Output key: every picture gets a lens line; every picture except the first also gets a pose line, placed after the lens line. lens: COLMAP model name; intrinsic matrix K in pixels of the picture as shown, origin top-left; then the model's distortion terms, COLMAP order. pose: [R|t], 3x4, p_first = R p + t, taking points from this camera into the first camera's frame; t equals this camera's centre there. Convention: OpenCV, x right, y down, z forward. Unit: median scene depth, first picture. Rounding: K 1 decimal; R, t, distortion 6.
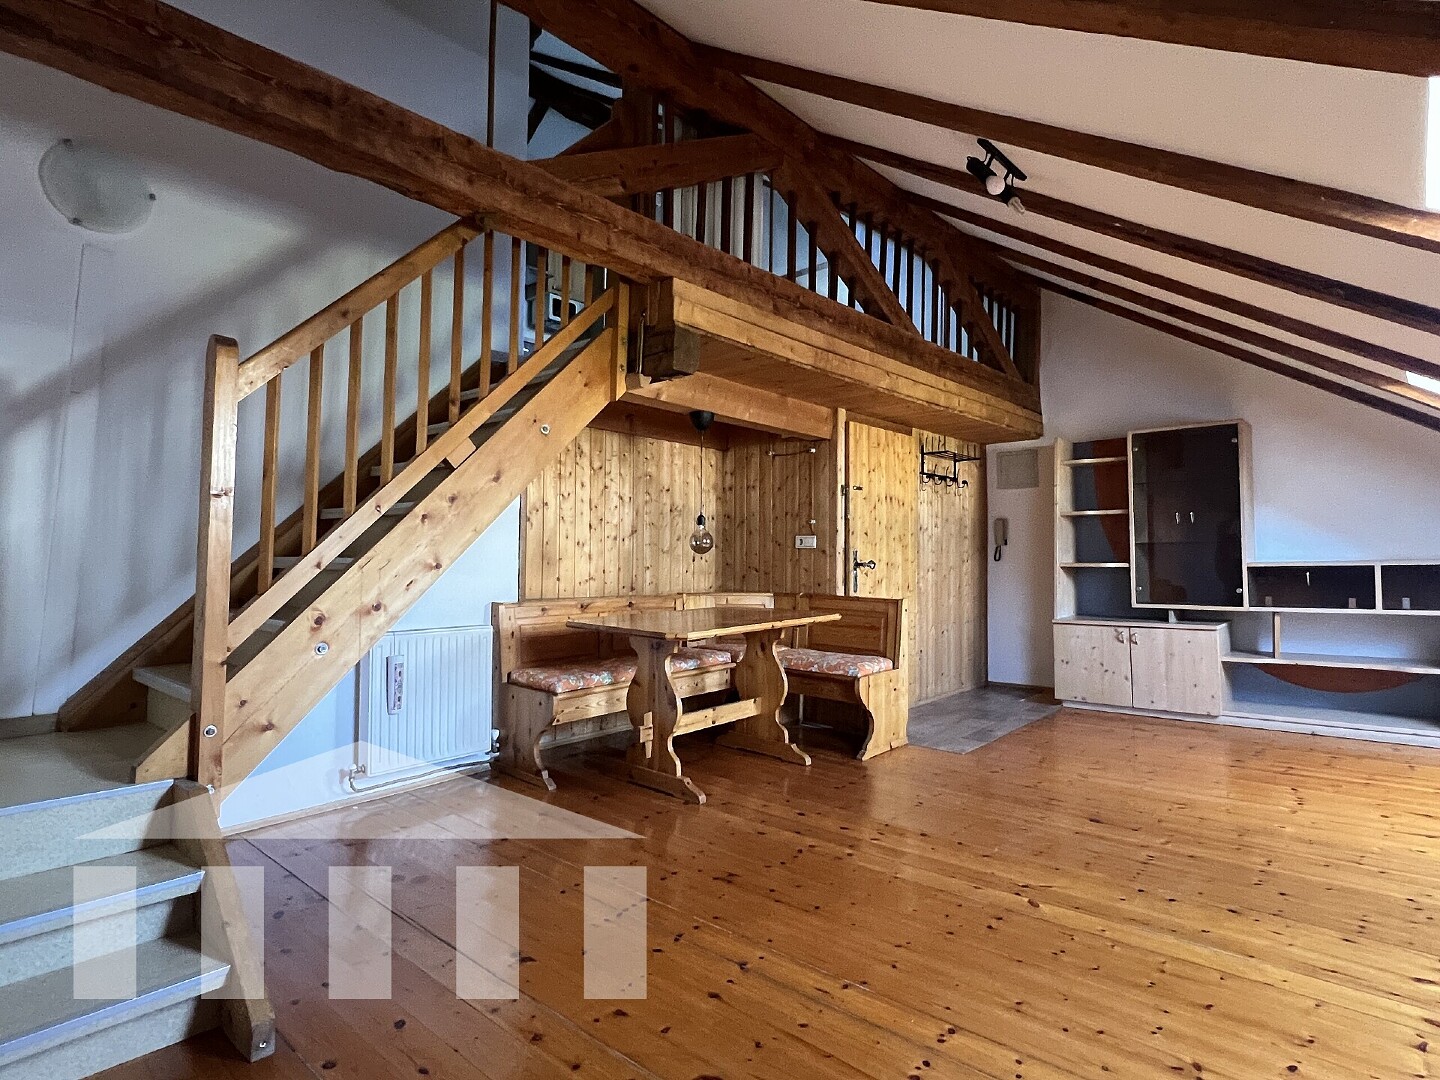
lens RADIAL K [[766.7, 0, 713.1], [0, 766.7, 536.6], [0, 0, 1]] dist [-0.001536, -0.000989]
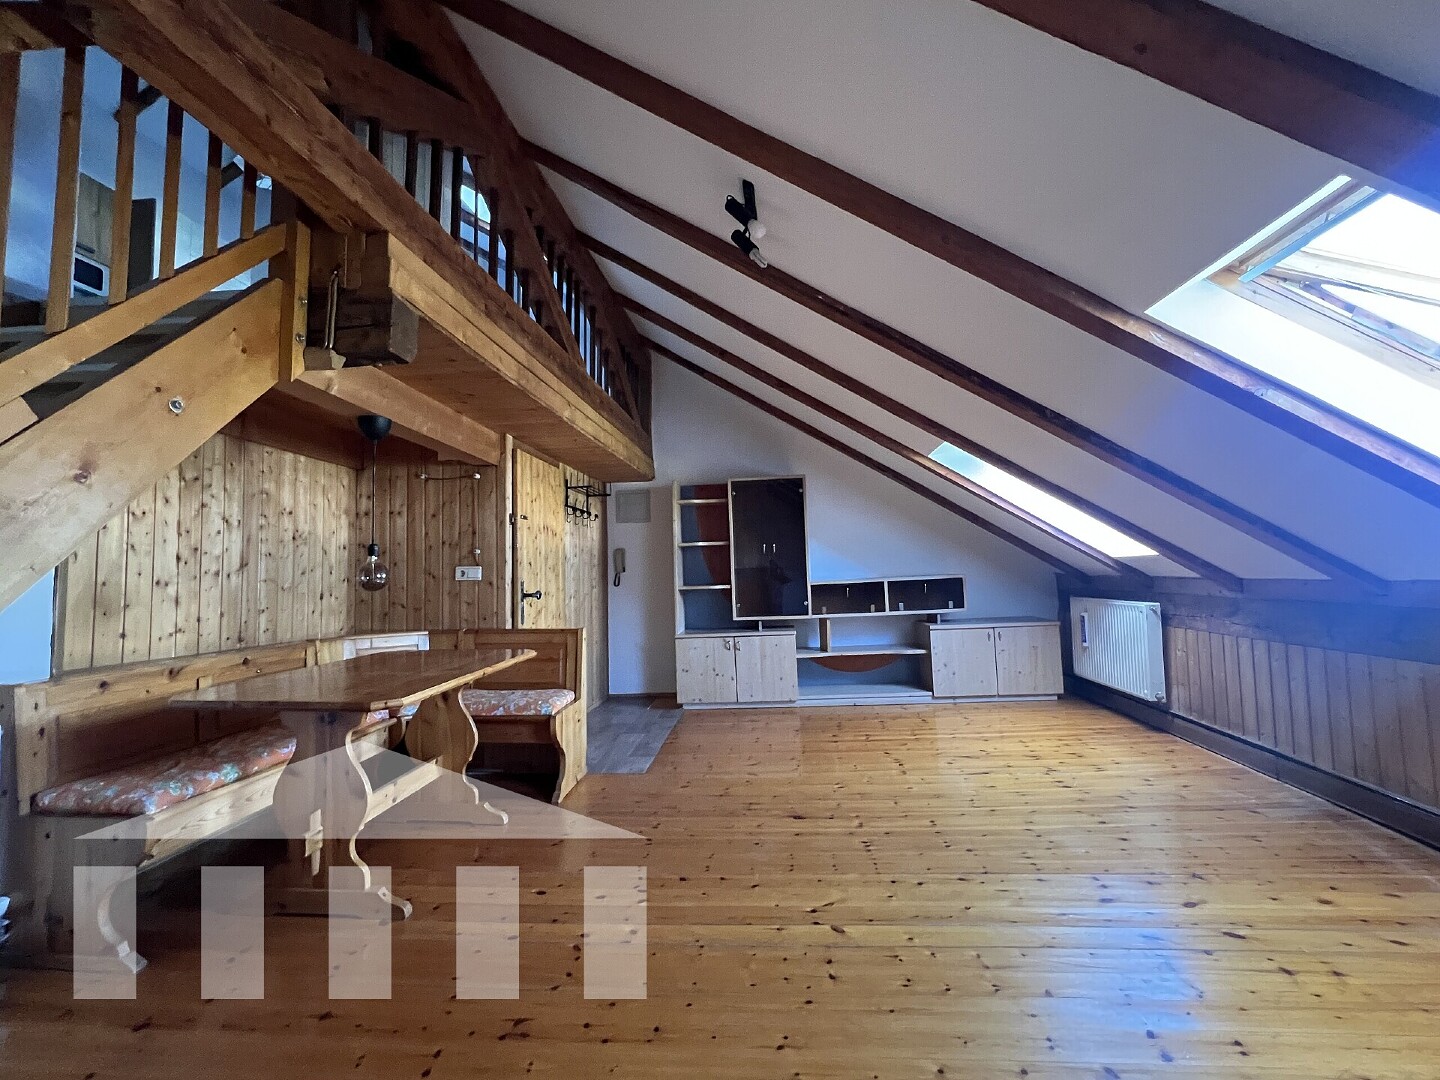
lens RADIAL K [[645.4, 0, 714.3], [0, 645.4, 534.8], [0, 0, 1]] dist [-0.000381, -0.000119]
pose [[0.800394, 0.014397, 0.599302, -0.115587], [0.012854, 0.999070, -0.041168, -0.003870], [-0.599337, 0.040654, 0.799464, 0.200455]]
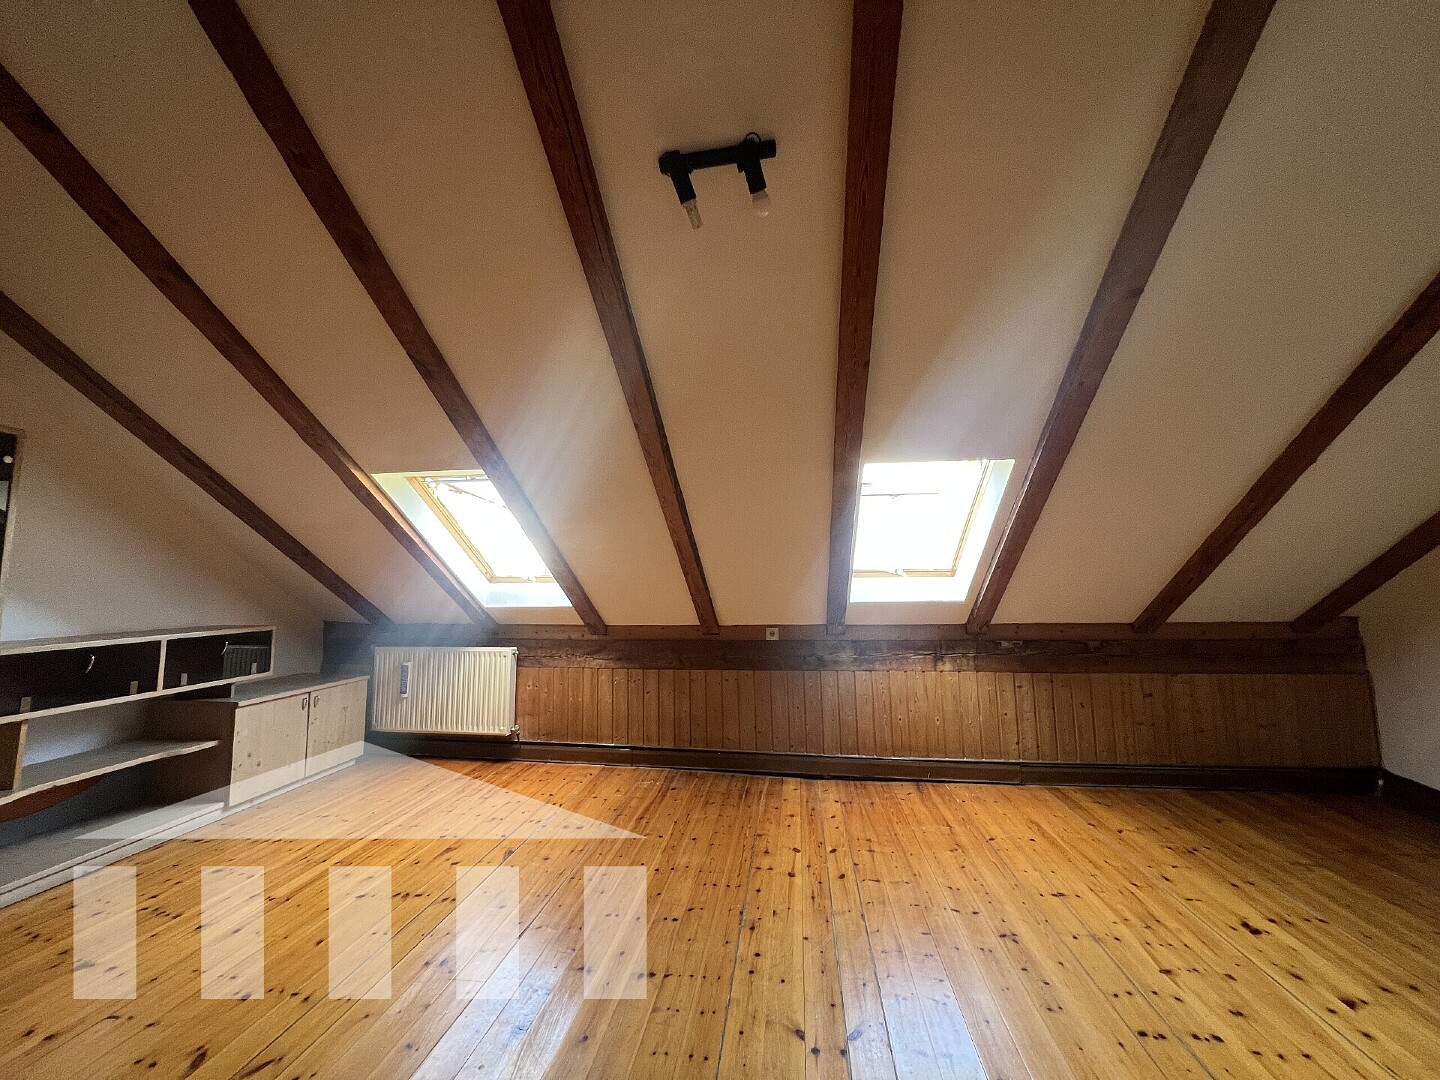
lens RADIAL K [[576.8, 0, 715.8], [0, 576.8, 532.5], [0, 0, 1]] dist [0.000014, 0.000026]
pose [[-0.560780, 0.091006, 0.822948, -0.054751], [-0.015201, 0.992642, -0.120131, -0.015075], [-0.827825, -0.079877, -0.555271, 0.792241]]
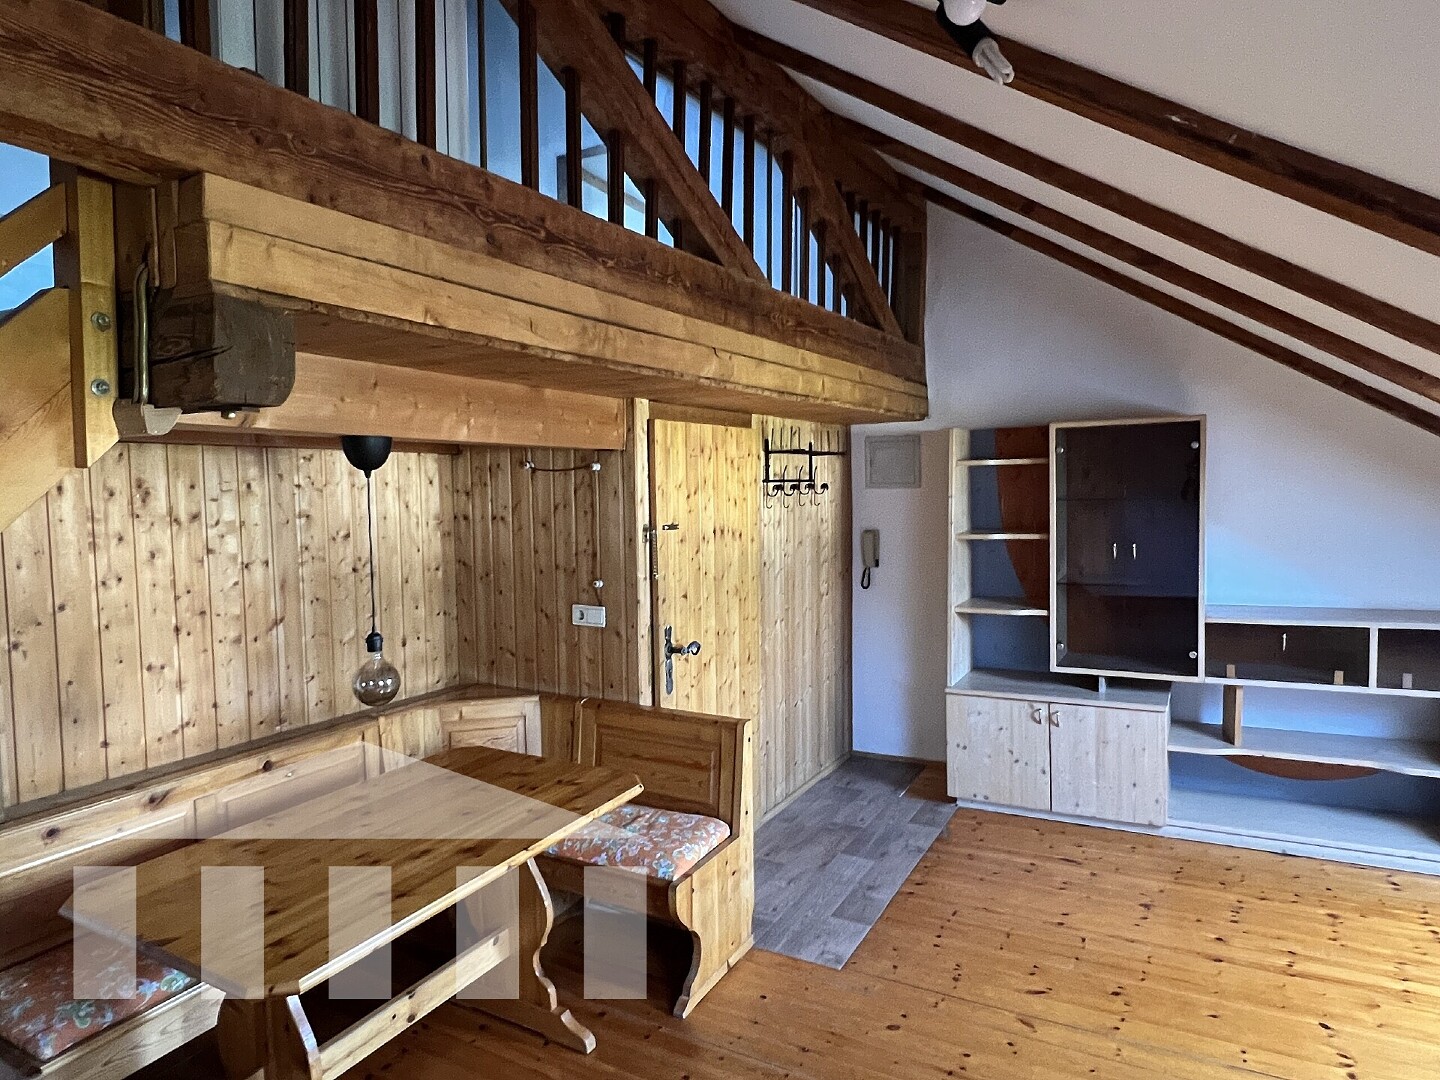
lens RADIAL K [[883.9, 0, 716.4], [0, 883.9, 544.2], [0, 0, 1]] dist [0.003599, -0.004897]
pose [[0.974371, -0.034387, 0.222305, 0.068380], [0.013464, 0.995390, 0.094959, -0.121293], [-0.224546, -0.089532, 0.970342, 0.308125]]
